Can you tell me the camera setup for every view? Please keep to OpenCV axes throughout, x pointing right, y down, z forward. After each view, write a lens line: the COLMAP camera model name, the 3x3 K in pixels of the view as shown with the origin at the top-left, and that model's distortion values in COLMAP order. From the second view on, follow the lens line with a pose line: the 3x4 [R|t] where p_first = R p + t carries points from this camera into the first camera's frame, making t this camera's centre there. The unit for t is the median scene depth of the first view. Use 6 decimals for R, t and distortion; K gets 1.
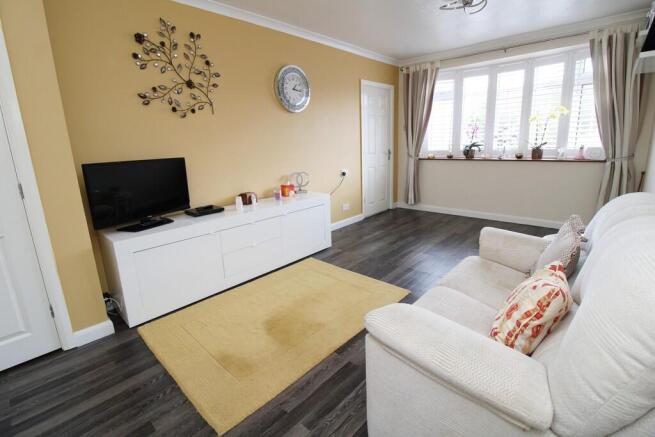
lens RADIAL K [[308.0, 0, 327.1], [0, 308.0, 208.4], [0, 0, 1]] dist [-0.001196, -0.000540]
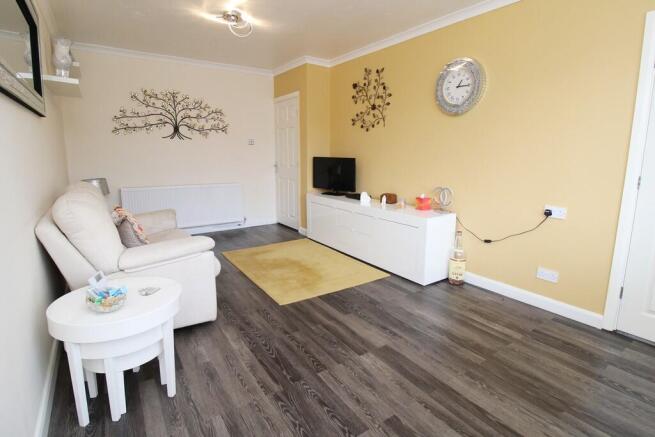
lens RADIAL K [[331.0, 0, 328.9], [0, 331.0, 204.7], [0, 0, 1]] dist [-0.001989, -0.000881]
pose [[-0.219218, 0.192961, -0.956404, 1.093530], [-0.206933, 0.948752, 0.238849, -0.293533], [0.953479, 0.250271, -0.168054, 1.143789]]
